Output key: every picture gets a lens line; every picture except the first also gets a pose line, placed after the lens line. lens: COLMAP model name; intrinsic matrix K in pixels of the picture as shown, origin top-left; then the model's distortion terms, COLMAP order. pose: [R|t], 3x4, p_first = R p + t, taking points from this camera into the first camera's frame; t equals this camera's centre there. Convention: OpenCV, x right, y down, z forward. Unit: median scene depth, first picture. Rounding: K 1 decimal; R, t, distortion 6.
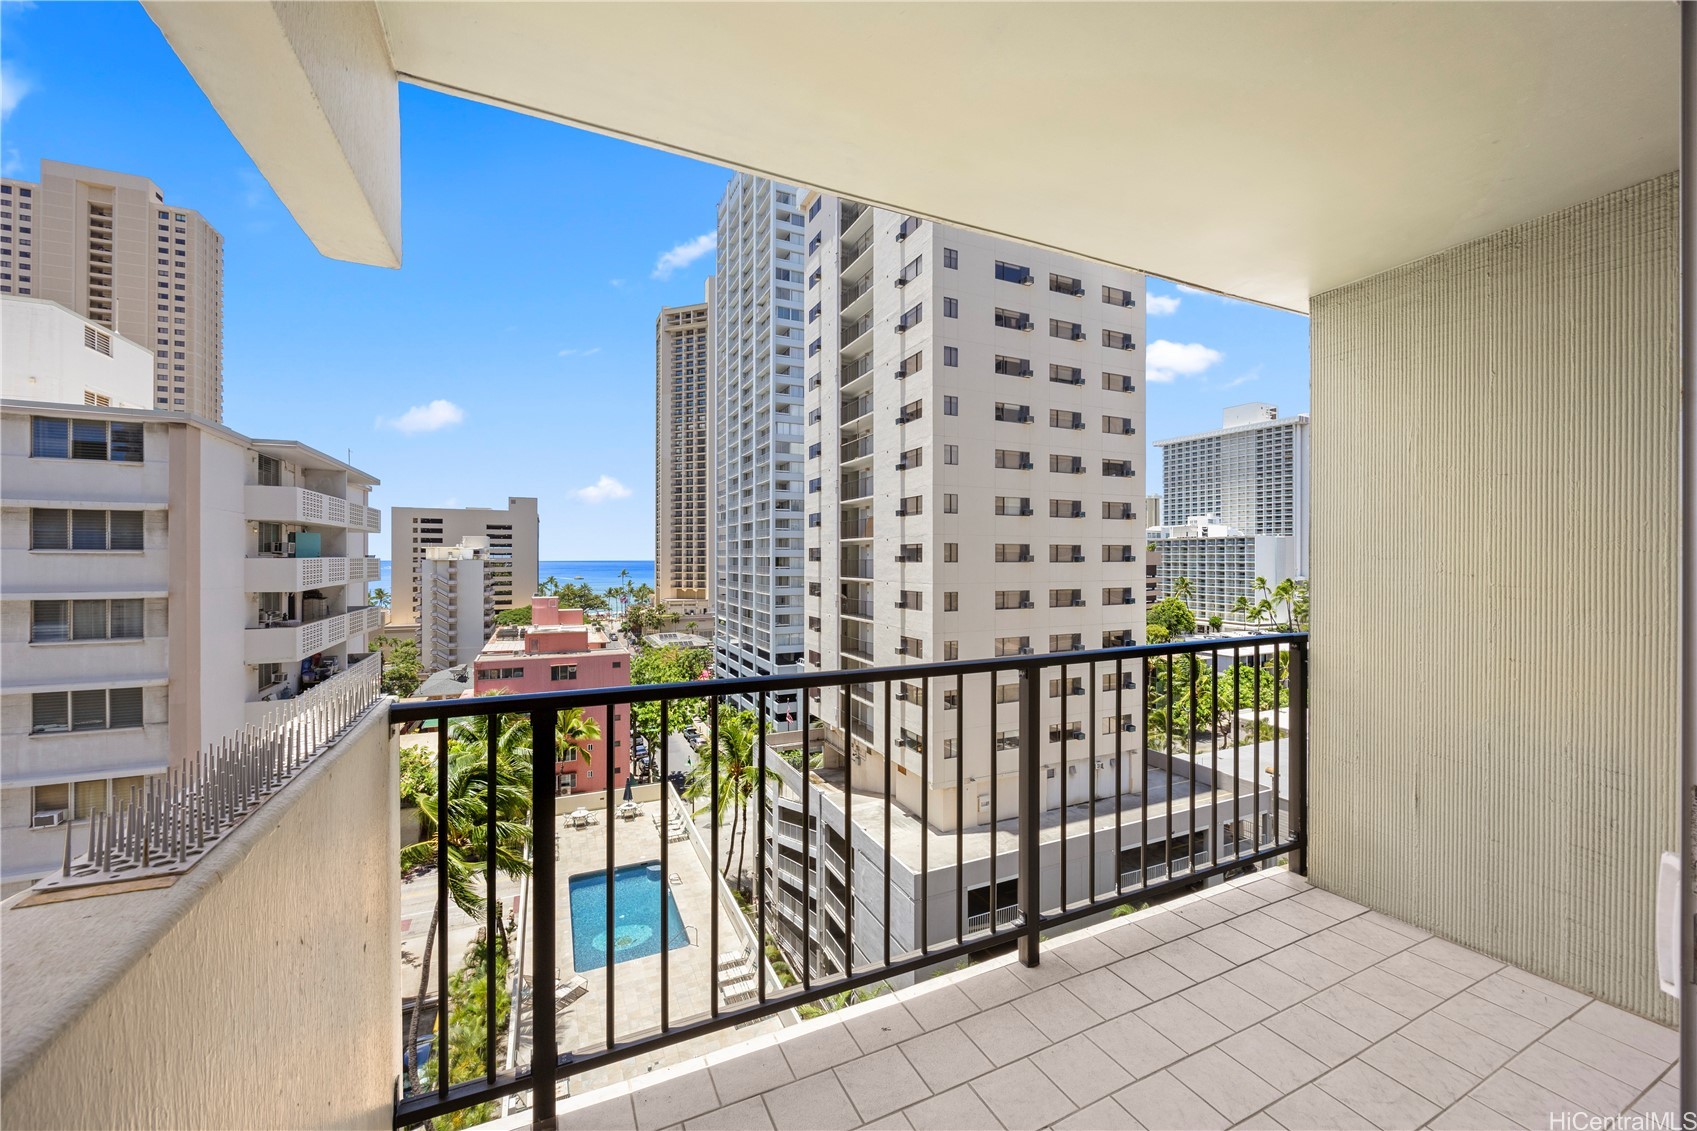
lens RADIAL K [[651.1, 0, 856.6], [0, 651.1, 565.6], [0, 0, 1]] dist [-0.006139, 0.001189]
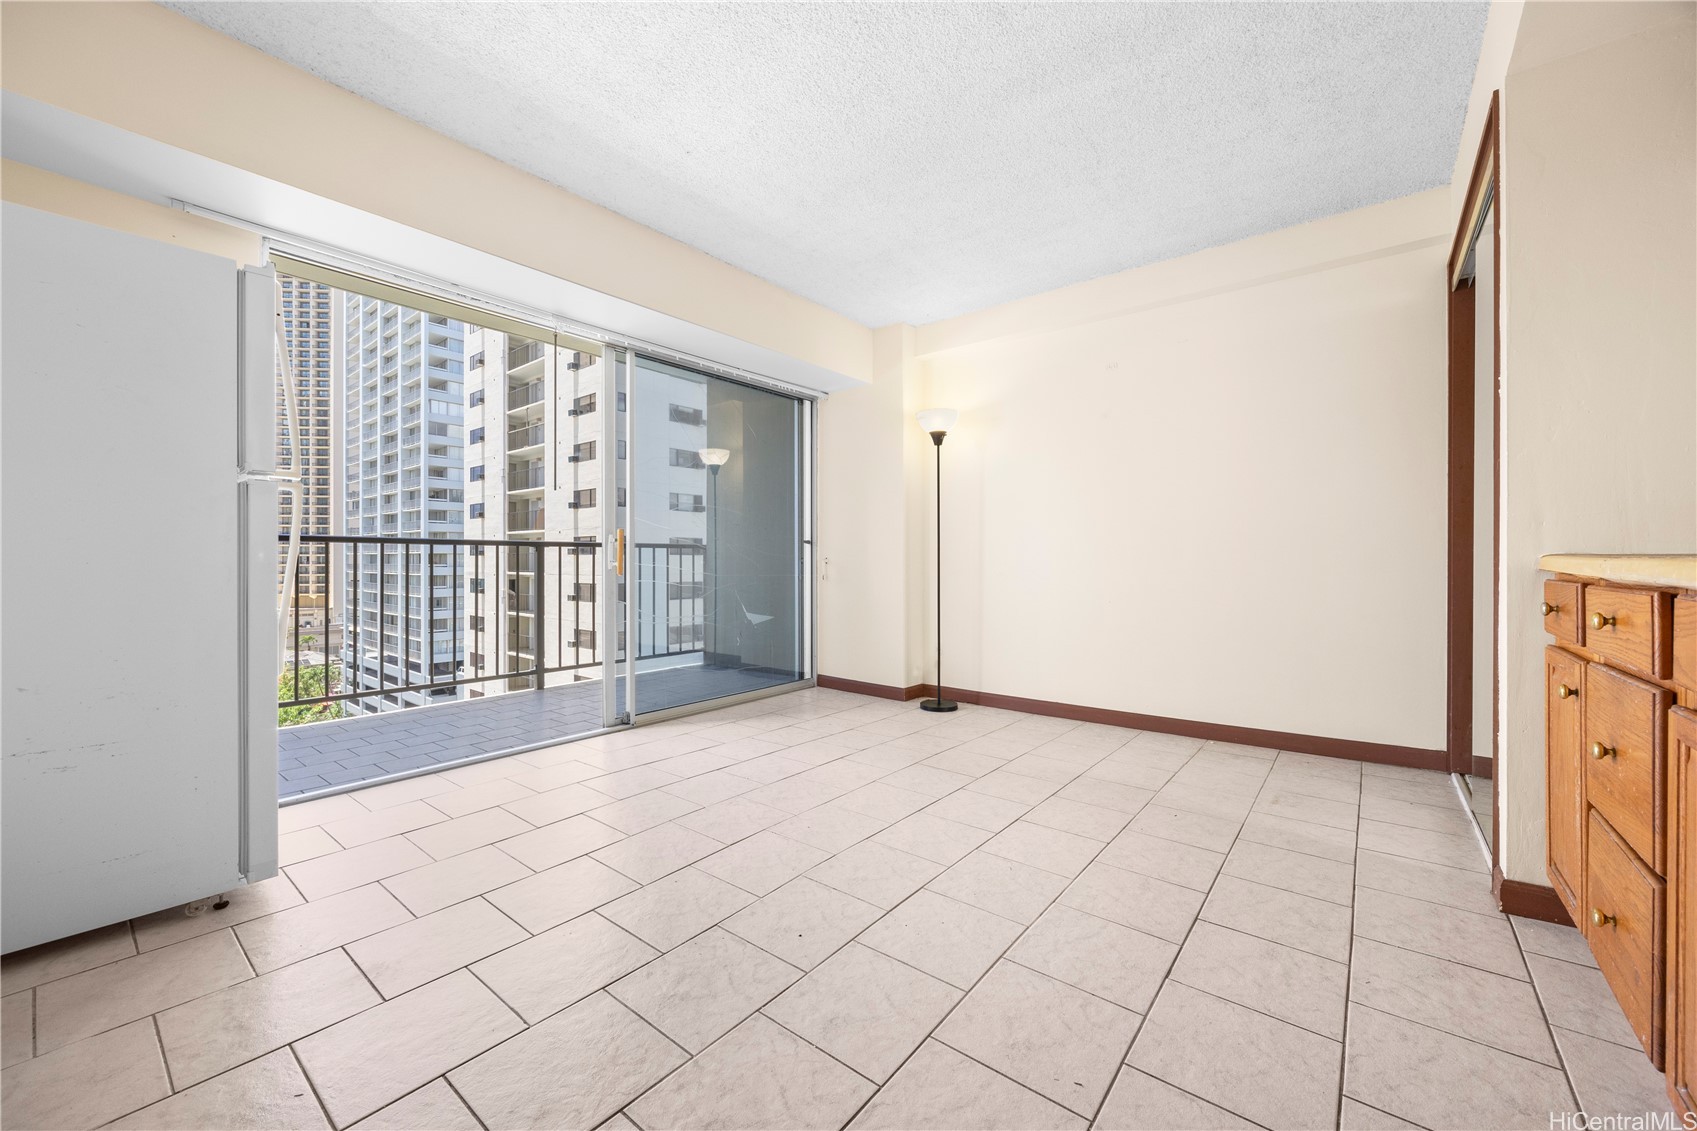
lens RADIAL K [[651.1, 0, 846.1], [0, 651.1, 561.9], [0, 0, 1]] dist [-0.006139, 0.001189]
pose [[0.902386, -0.001170, 0.430927, 0.010887], [0.003719, 0.999980, -0.005073, 0.009263], [-0.430913, 0.006180, 0.902373, -0.054819]]
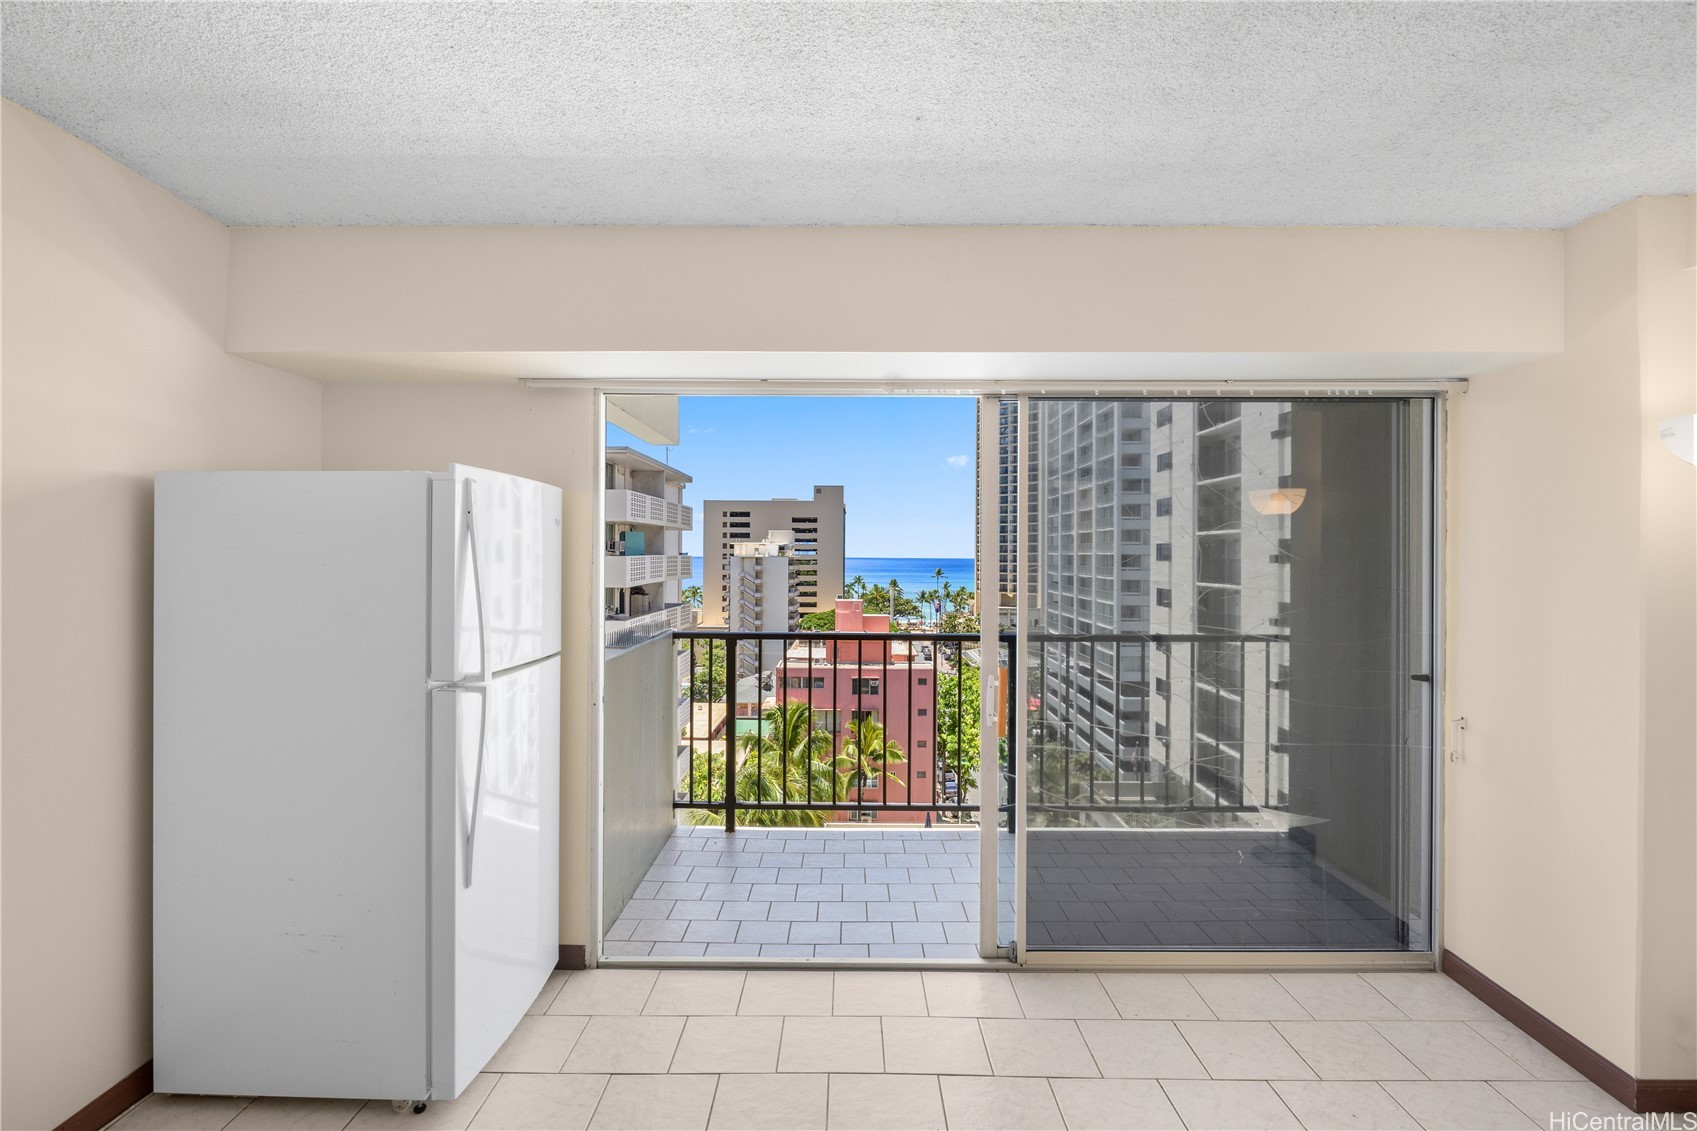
lens RADIAL K [[843.0, 0, 852.8], [0, 843.0, 559.2], [0, 0, 1]] dist [-0.003656, 0.000416]
pose [[0.901814, 0.004780, -0.432098, 0.033584], [-0.007706, 0.999958, -0.005021, -0.001220], [0.432055, 0.007858, 0.901813, -0.041833]]
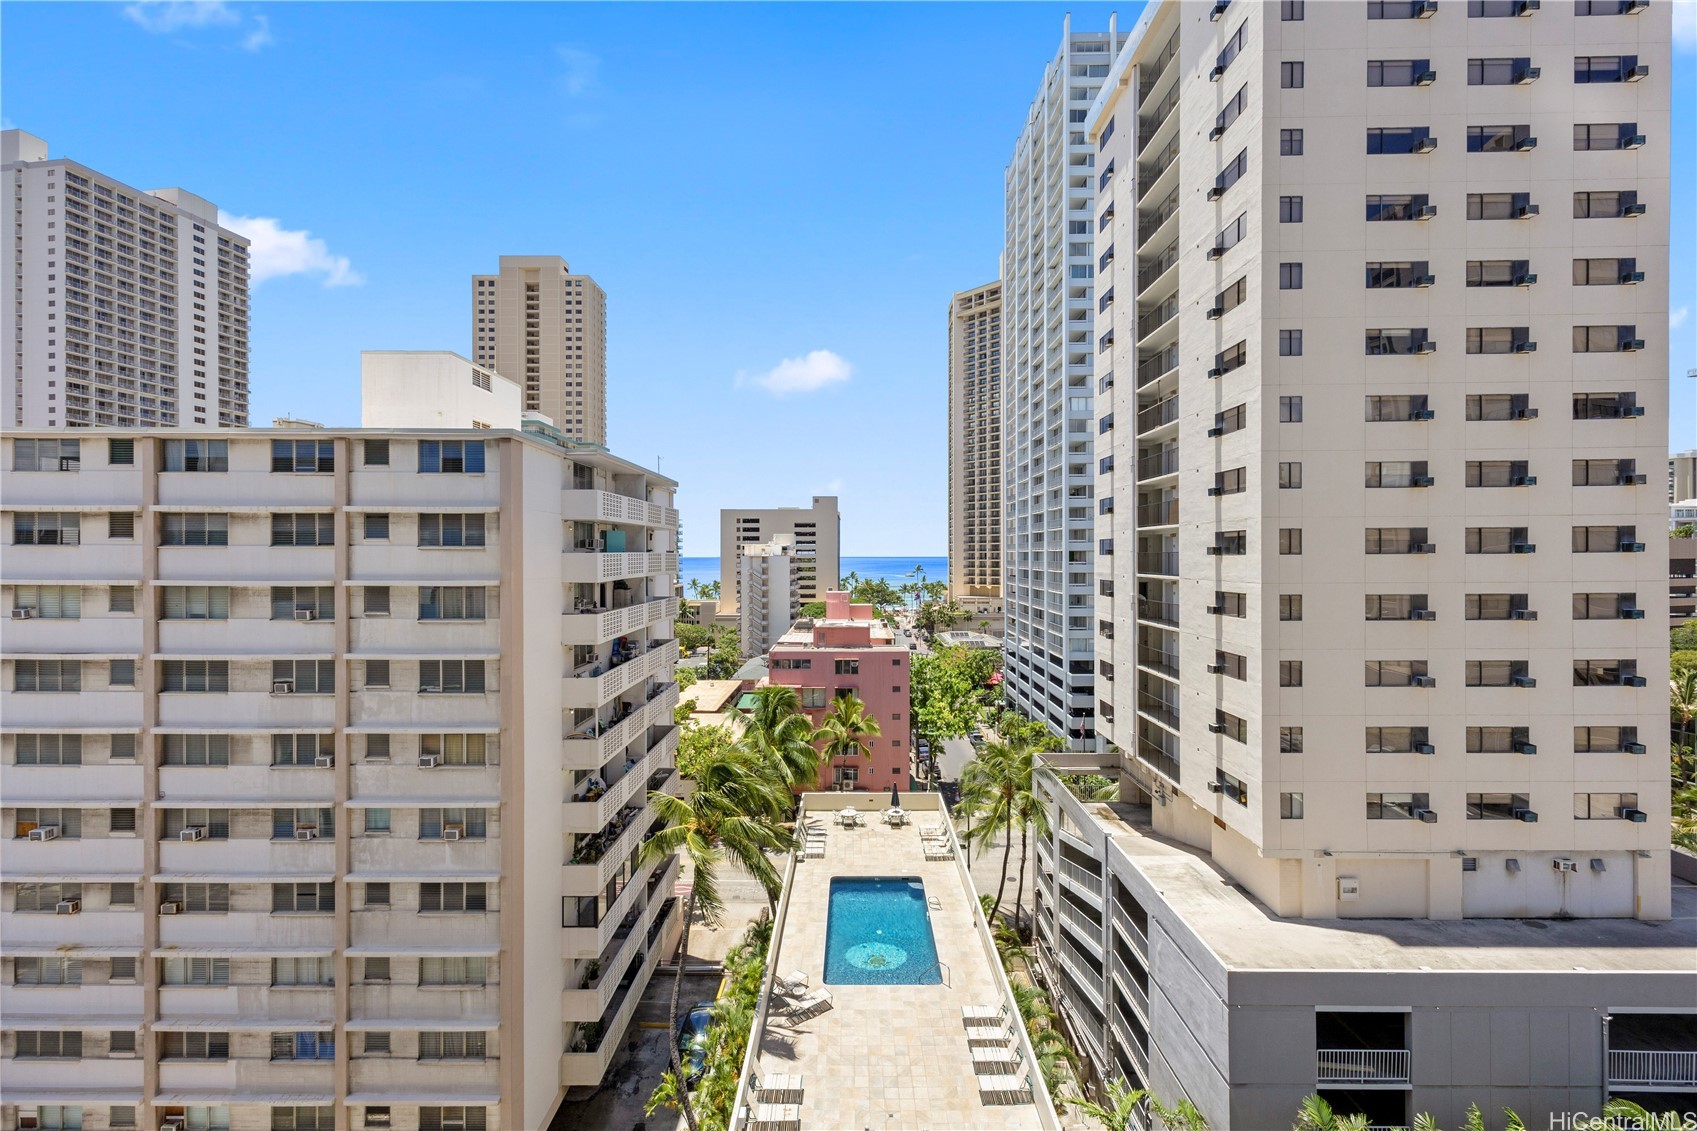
lens RADIAL K [[692.5, 0, 847.4], [0, 692.5, 561.6], [0, 0, 1]] dist [0.009188, -0.000853]
pose [[0.900804, -0.000325, -0.434225, 0.023376], [0.000465, 1.000000, 0.000214, 0.001809], [0.434225, -0.000395, 0.900804, 0.047633]]
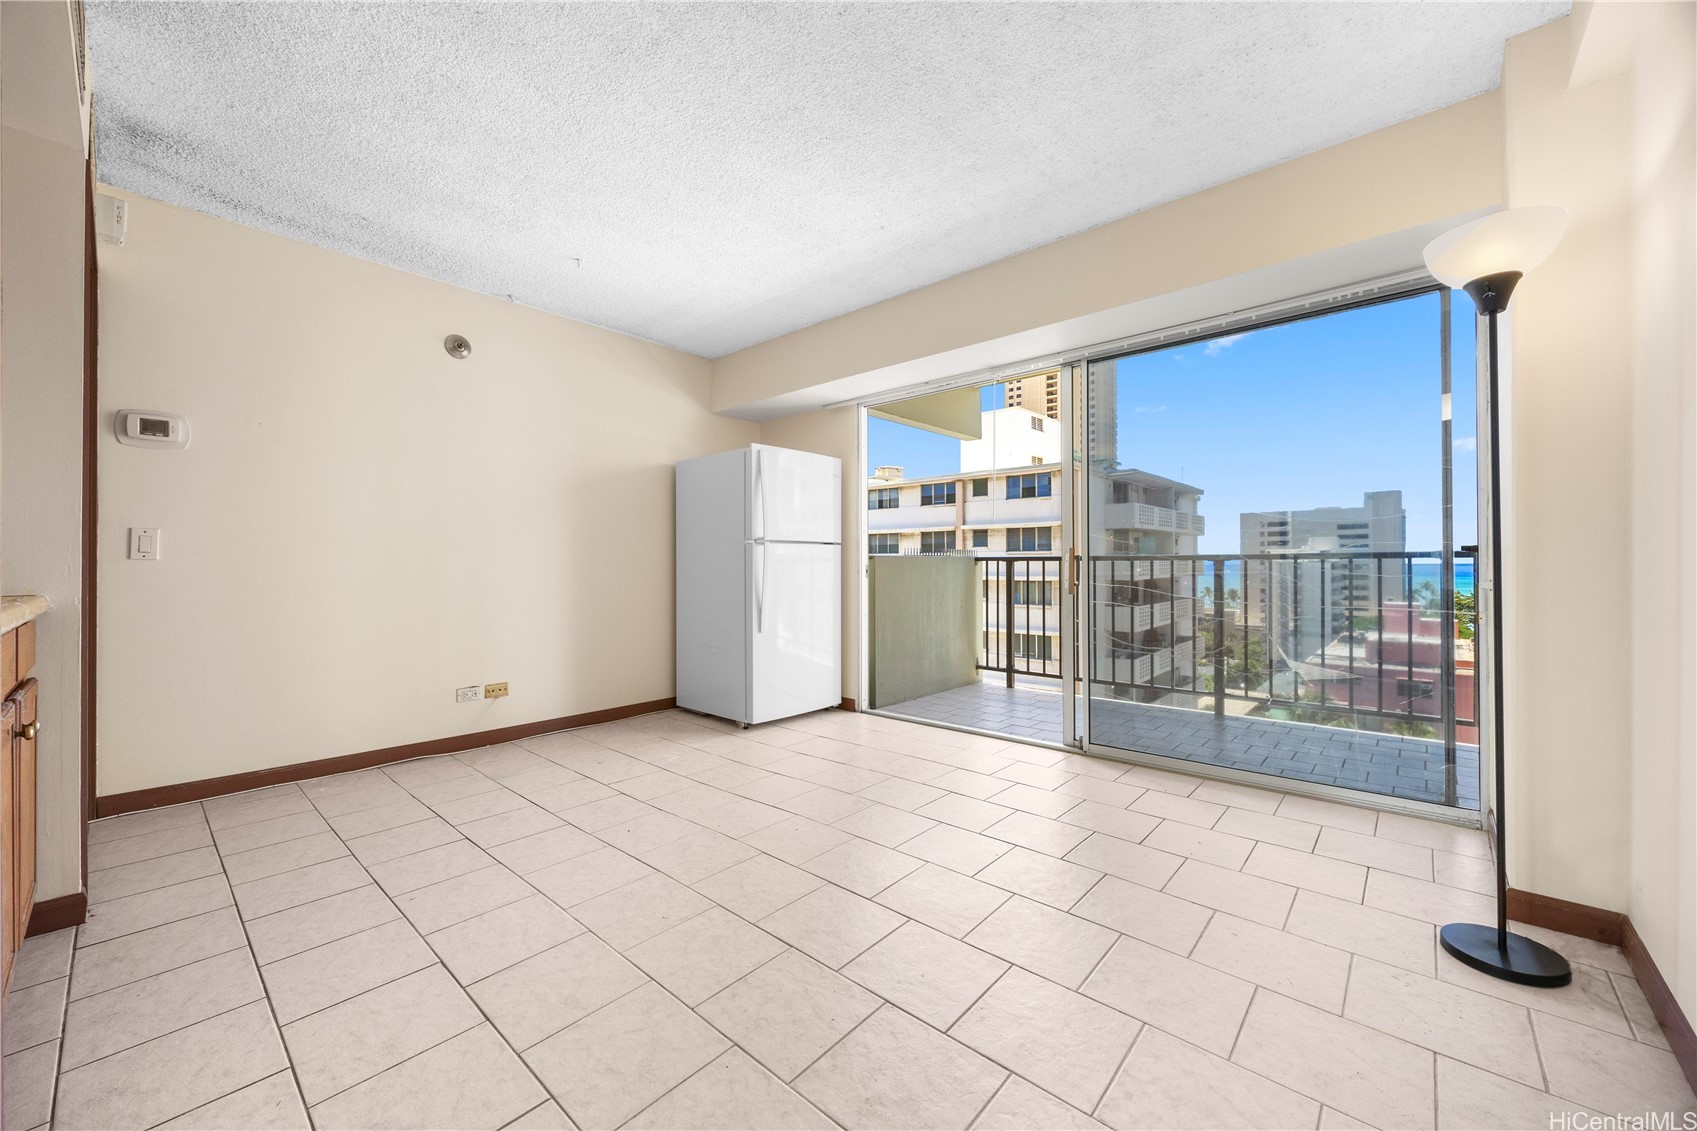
lens RADIAL K [[651.1, 0, 853.8], [0, 651.1, 562.0], [0, 0, 1]] dist [-0.006139, 0.001189]
pose [[0.394479, -0.010193, -0.918848, 0.067942], [0.000163, 0.999939, -0.011022, 0.007771], [0.918905, 0.004199, 0.394457, -0.031531]]
